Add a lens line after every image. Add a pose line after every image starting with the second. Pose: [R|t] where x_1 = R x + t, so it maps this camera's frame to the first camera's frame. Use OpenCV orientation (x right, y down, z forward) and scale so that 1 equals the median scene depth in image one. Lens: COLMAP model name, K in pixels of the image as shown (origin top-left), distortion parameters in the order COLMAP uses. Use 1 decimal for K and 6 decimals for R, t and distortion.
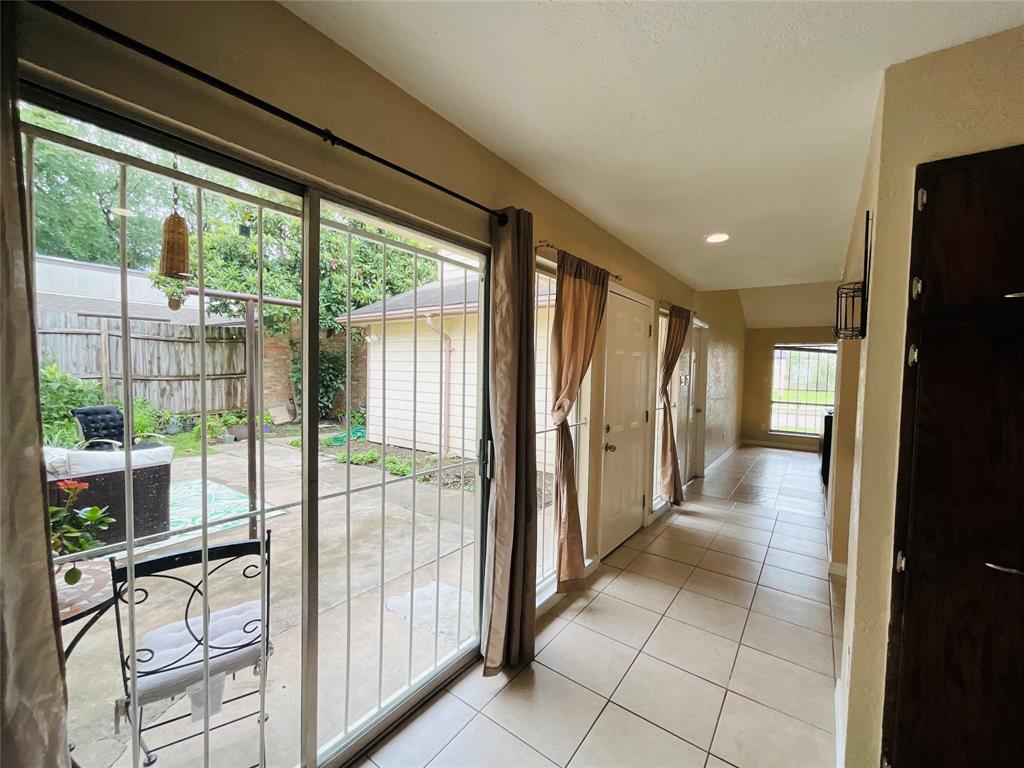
lens RADIAL K [[419.7, 0, 516.7], [0, 419.7, 387.0], [0, 0, 1]] dist [-0.000342, 0.001319]
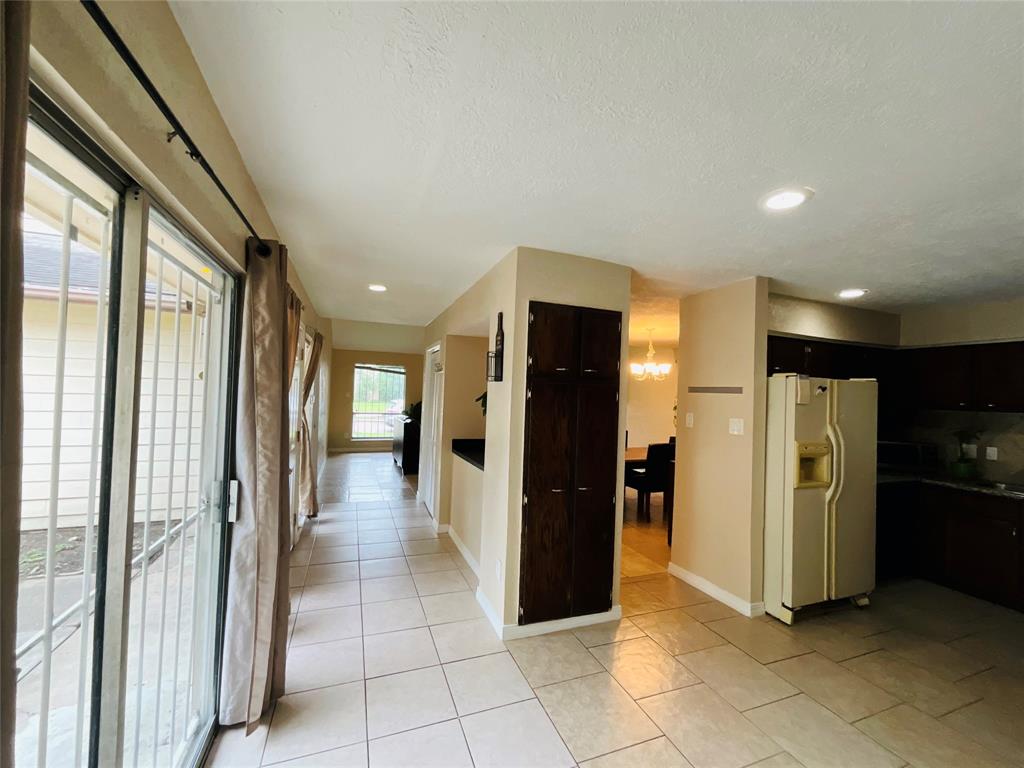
lens RADIAL K [[419.7, 0, 513.5], [0, 419.7, 383.8], [0, 0, 1]] dist [-0.000342, 0.001319]
pose [[0.536227, 0.010690, 0.844006, -0.542878], [0.013320, 0.999688, -0.021124, -0.058479], [-0.843968, 0.022570, 0.535918, -0.007837]]
